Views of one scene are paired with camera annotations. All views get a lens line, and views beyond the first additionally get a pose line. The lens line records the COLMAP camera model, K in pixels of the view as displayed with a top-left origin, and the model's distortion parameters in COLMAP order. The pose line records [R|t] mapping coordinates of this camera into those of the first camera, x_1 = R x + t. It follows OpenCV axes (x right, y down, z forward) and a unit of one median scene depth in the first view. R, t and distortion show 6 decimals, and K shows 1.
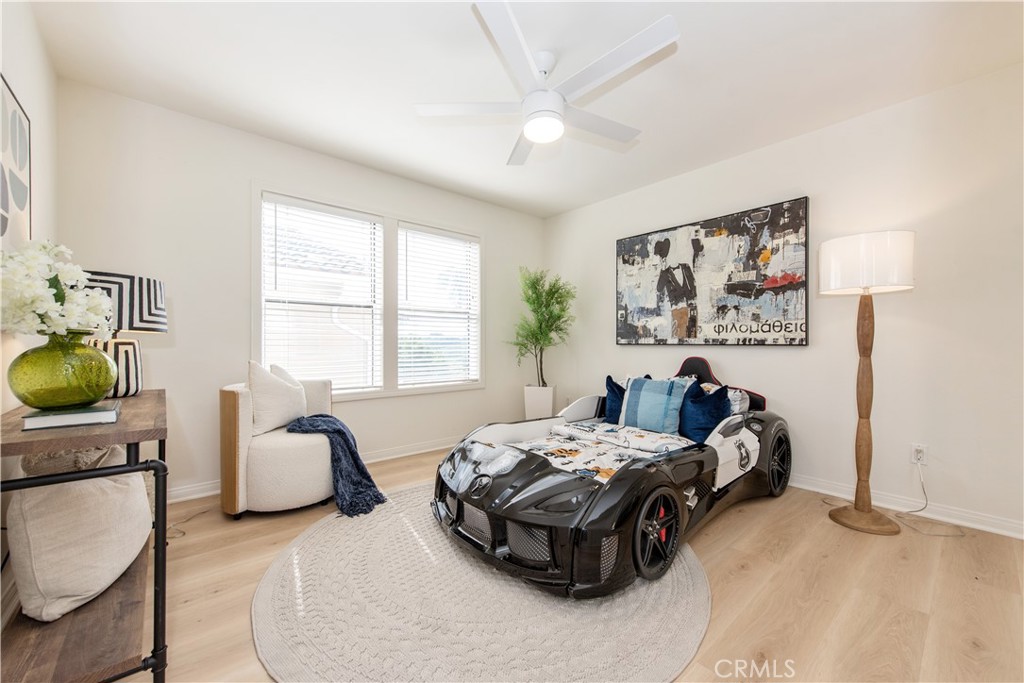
lens RADIAL K [[401.7, 0, 517.8], [0, 401.7, 344.1], [0, 0, 1]] dist [0.008510, -0.002481]
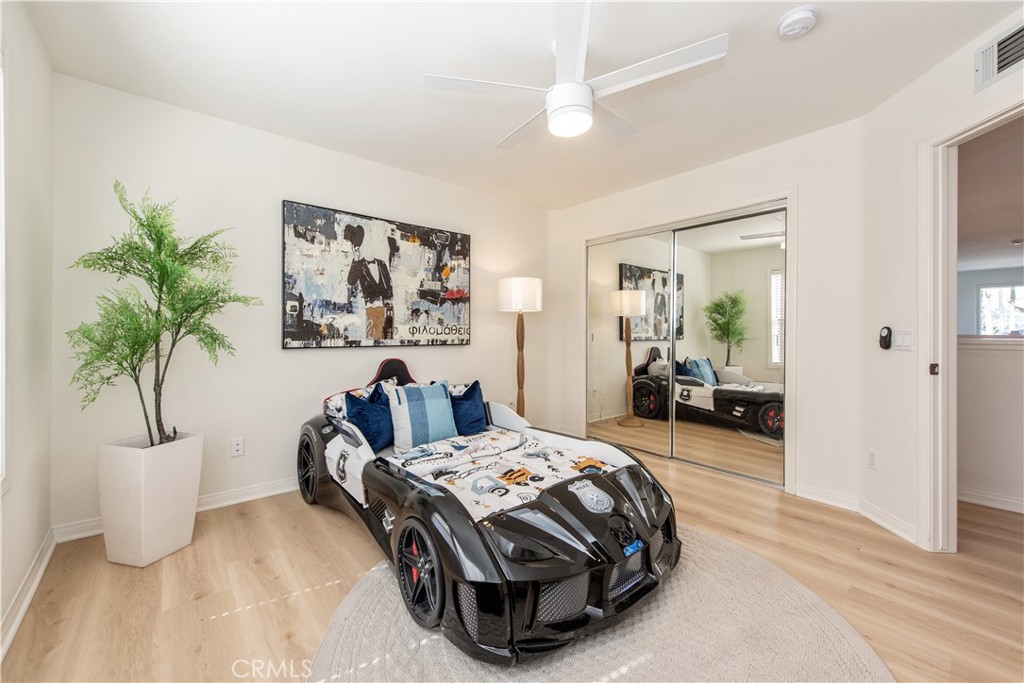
lens RADIAL K [[401.7, 0, 517.4], [0, 401.7, 331.1], [0, 0, 1]] dist [0.008510, -0.002481]
pose [[-0.001178, 0.000564, 0.999999, -0.539134], [0.002577, 0.999997, -0.000561, -0.033857], [-0.999996, 0.002576, -0.001179, 0.705034]]
